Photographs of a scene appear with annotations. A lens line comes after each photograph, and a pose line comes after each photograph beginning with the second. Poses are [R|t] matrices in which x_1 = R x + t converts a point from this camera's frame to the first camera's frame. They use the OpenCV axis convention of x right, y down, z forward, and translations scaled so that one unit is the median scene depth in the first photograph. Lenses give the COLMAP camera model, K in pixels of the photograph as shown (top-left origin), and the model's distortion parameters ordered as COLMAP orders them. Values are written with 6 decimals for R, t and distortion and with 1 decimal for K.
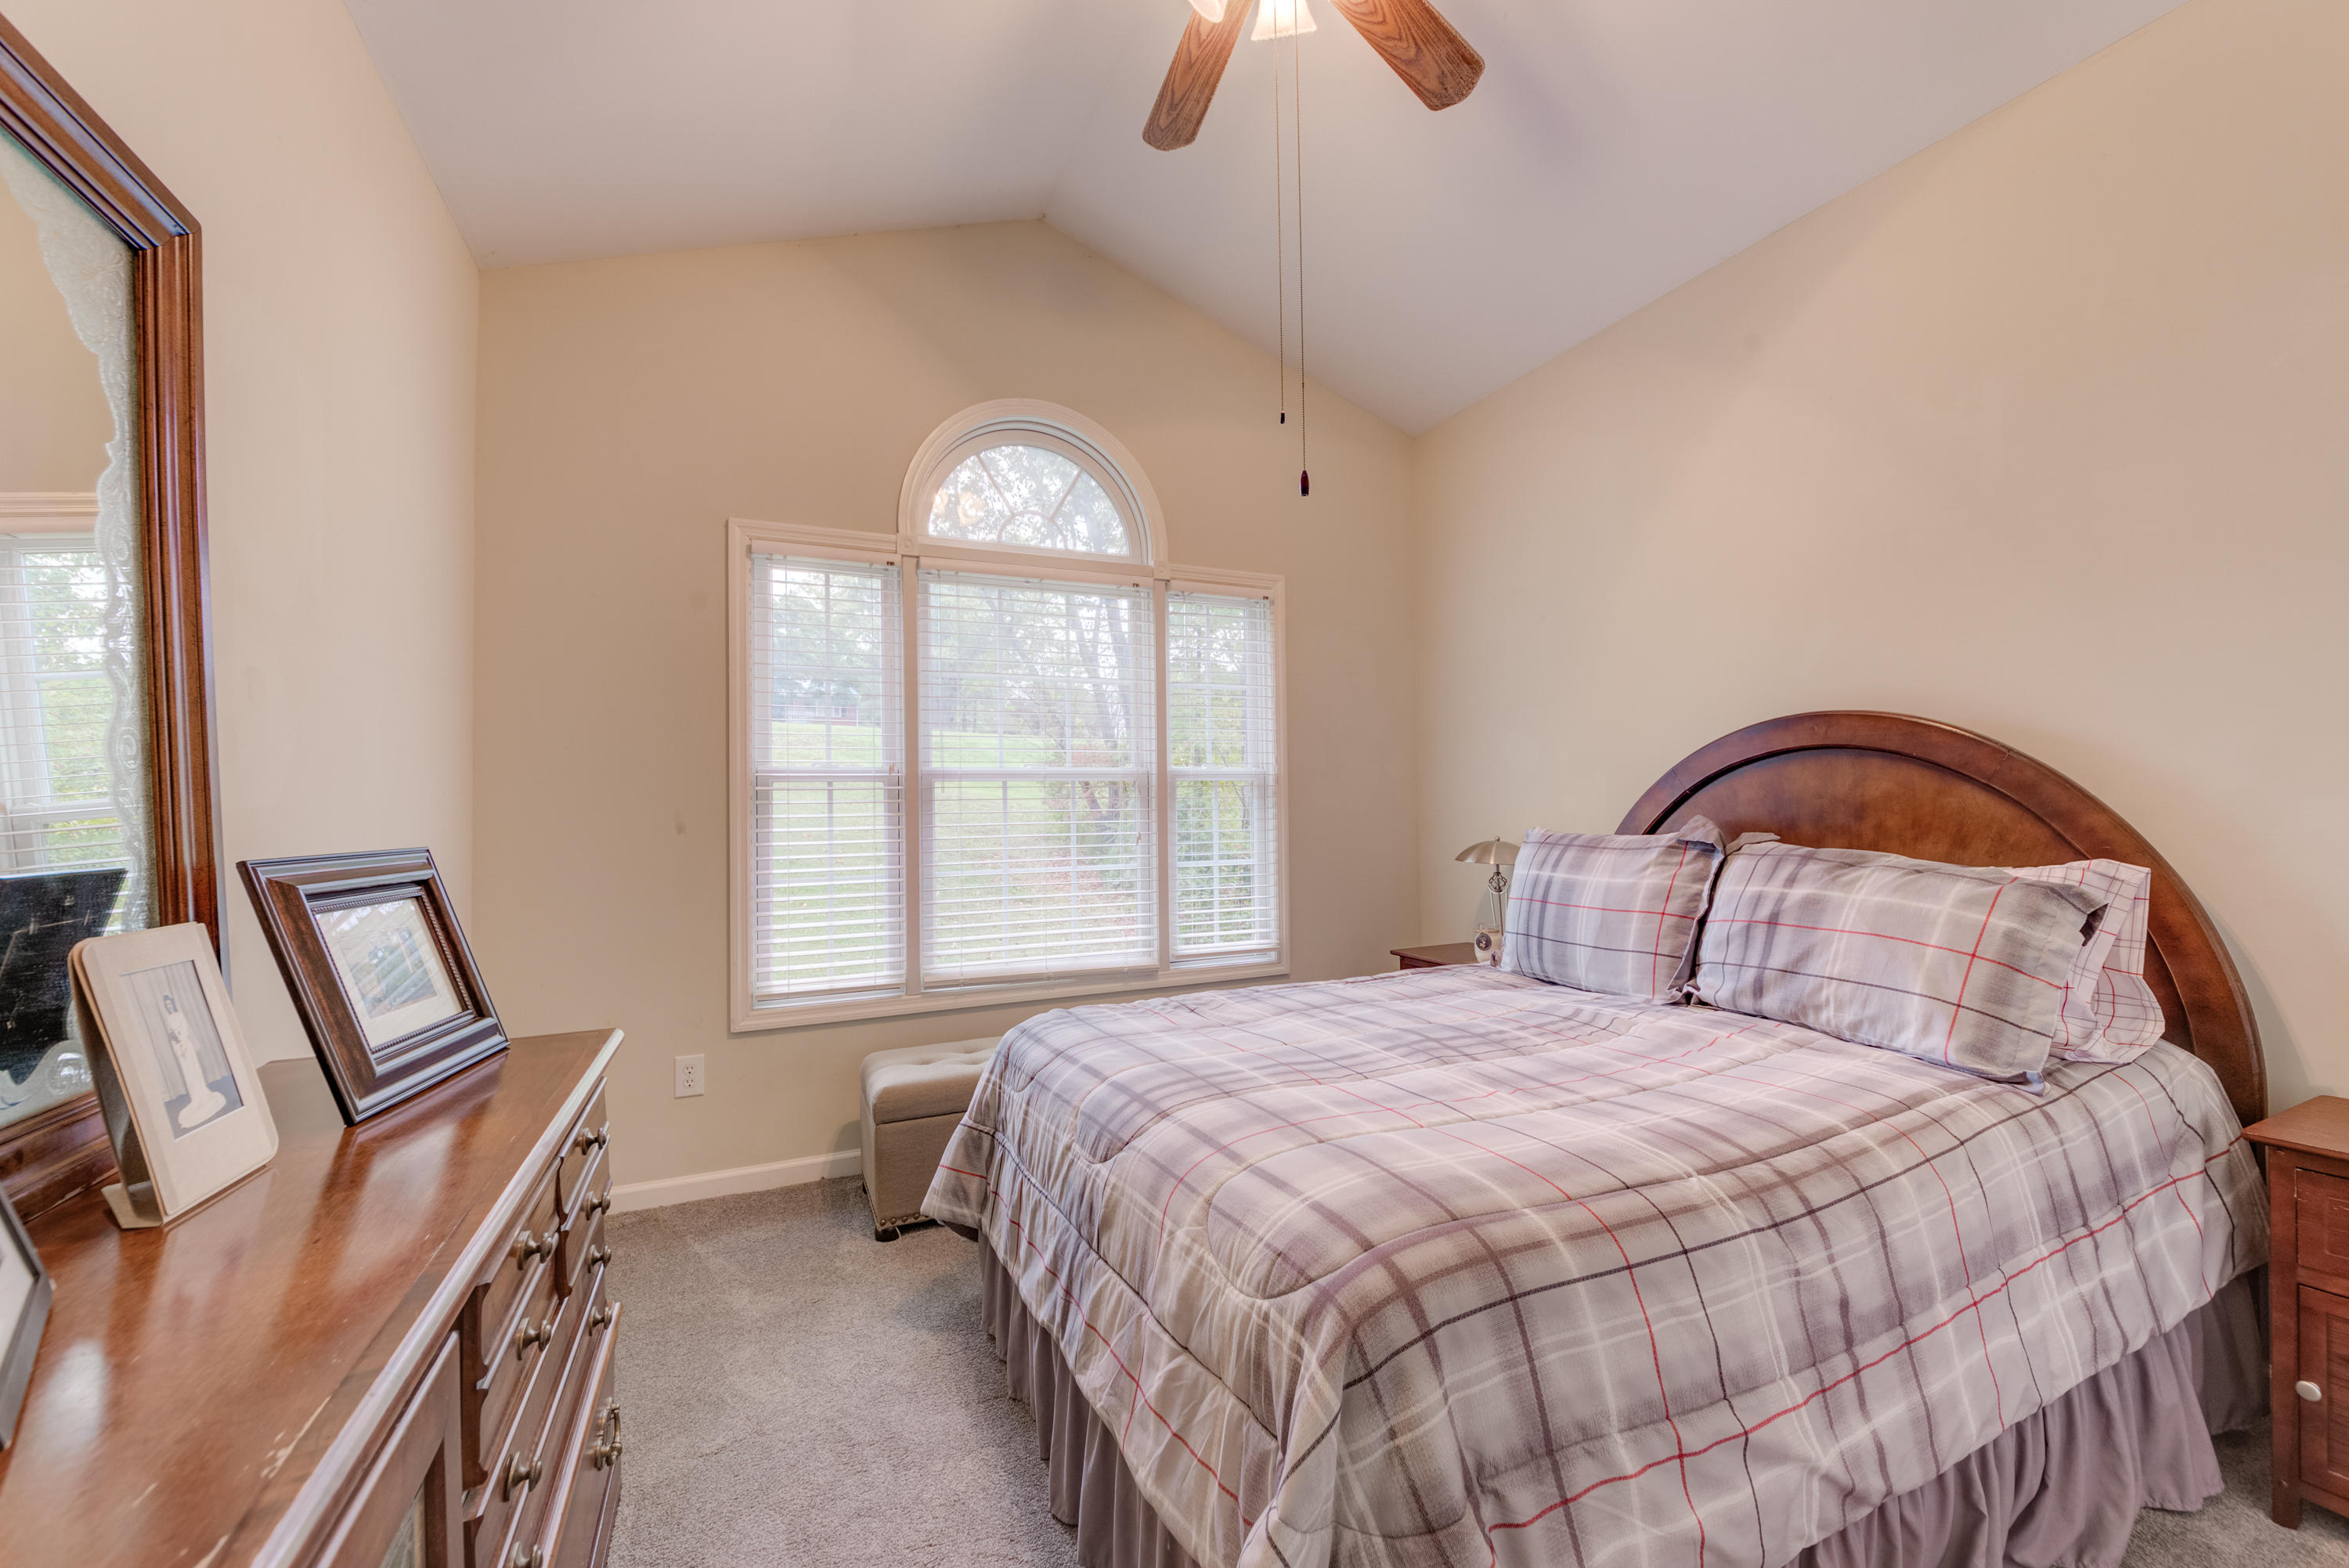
lens RADIAL K [[943.4, 0, 1168.9], [0, 943.4, 774.0], [0, 0, 1]] dist [-0.001621, -0.000546]
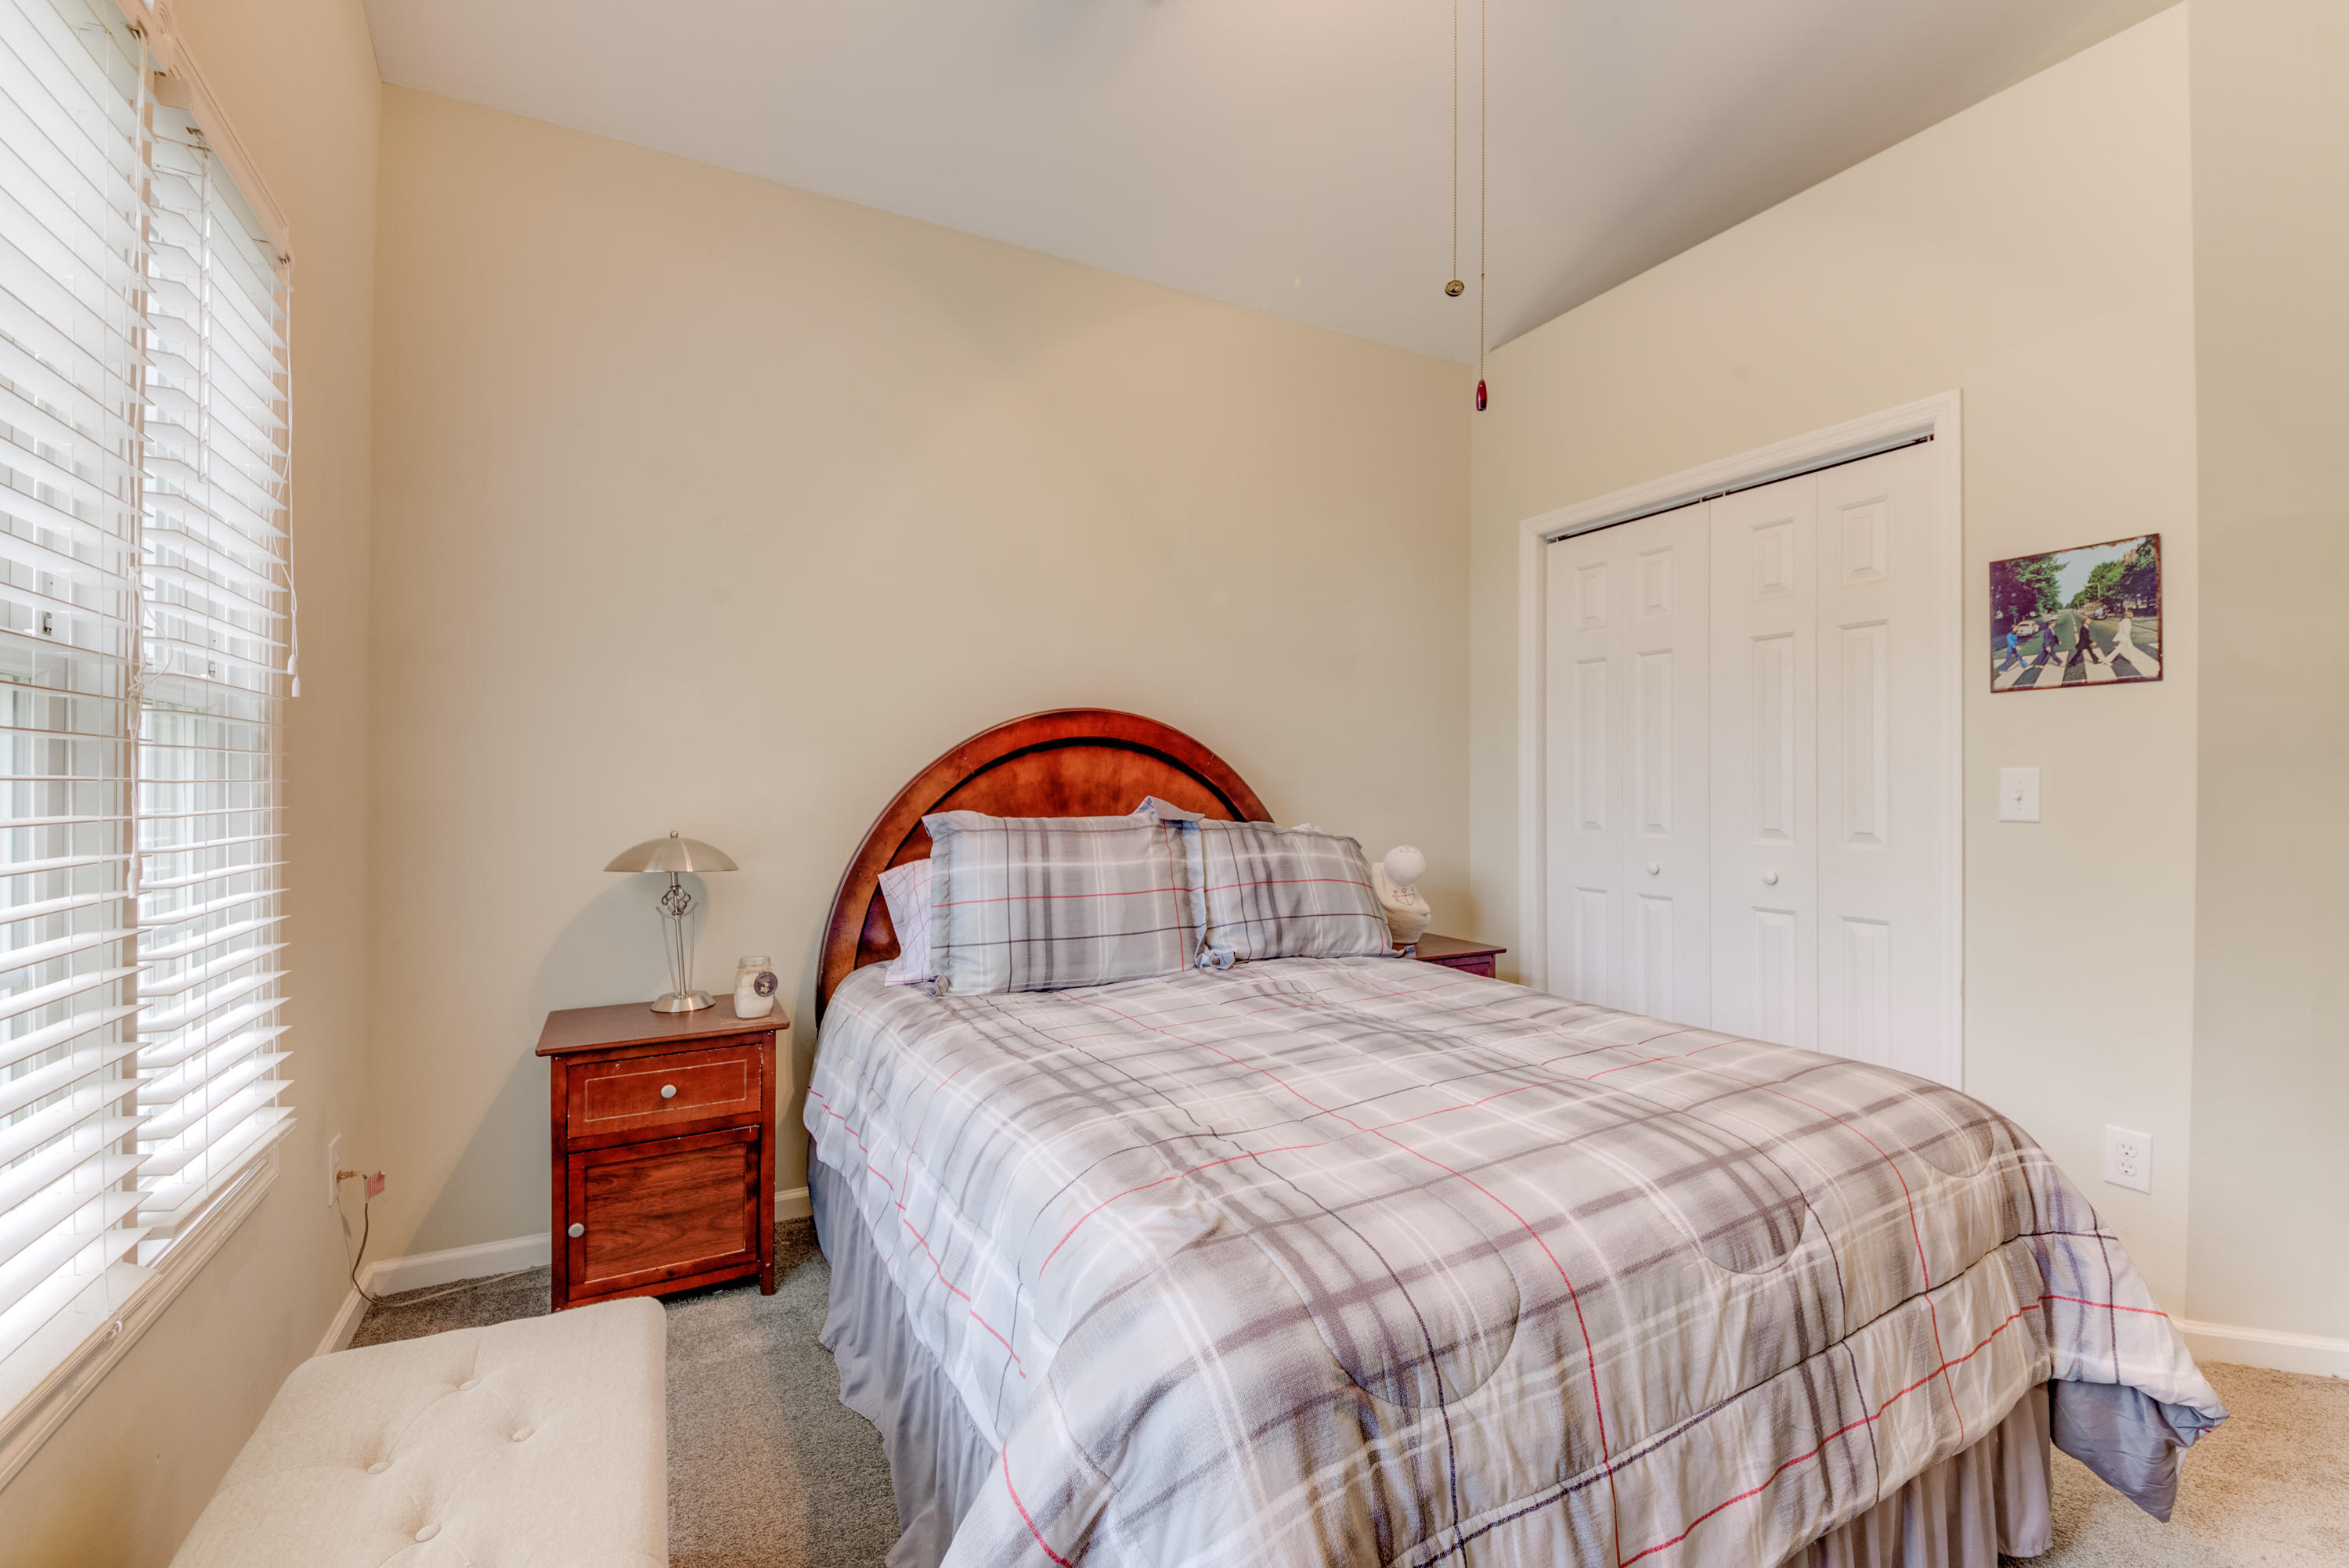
lens RADIAL K [[971.1, 0, 1164.6], [0, 971.1, 790.2], [0, 0, 1]] dist [-0.010916, -0.001557]
pose [[-0.063891, 0.012893, 0.997874, -0.536784], [-0.037680, 0.999172, -0.015322, 0.052249], [-0.997245, -0.038579, -0.063352, 1.038694]]
